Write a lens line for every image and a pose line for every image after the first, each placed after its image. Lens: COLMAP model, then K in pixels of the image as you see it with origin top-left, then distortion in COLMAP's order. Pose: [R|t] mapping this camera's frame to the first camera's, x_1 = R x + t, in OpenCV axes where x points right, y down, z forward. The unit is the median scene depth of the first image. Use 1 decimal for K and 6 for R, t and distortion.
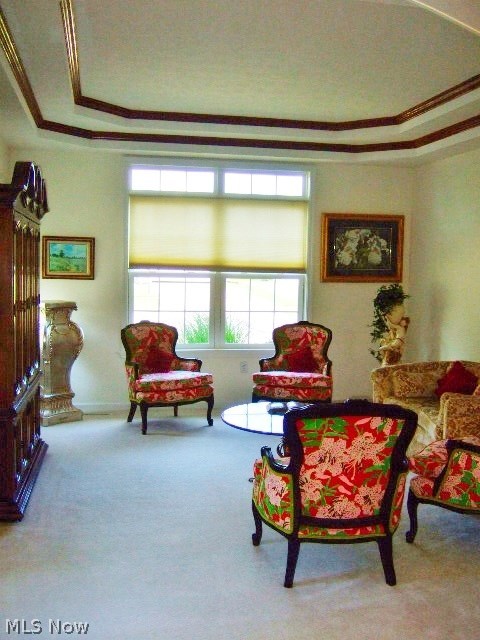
lens RADIAL K [[694.1, 0, 241.3], [0, 694.1, 320.4], [0, 0, 1]] dist [-0.040462, 0.000000]
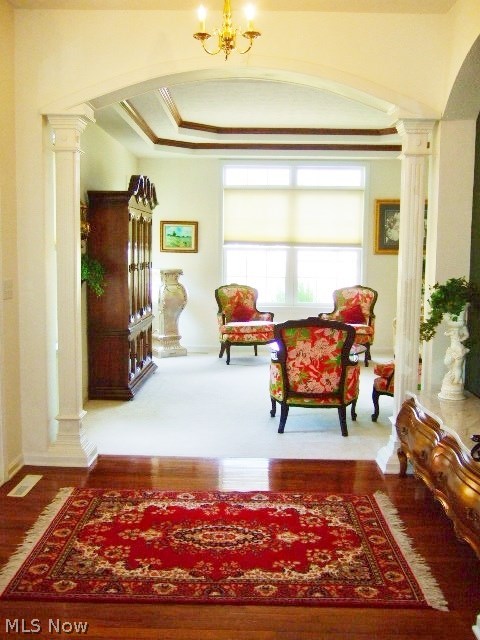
lens RADIAL K [[694.1, 0, 238.9], [0, 694.1, 320.0], [0, 0, 1]] dist [-0.040462, 0.000000]
pose [[0.978427, 0.014477, -0.206086, 0.155209], [-0.008668, 0.999540, 0.029062, 0.033592], [0.206412, -0.026649, 0.978102, -0.322379]]
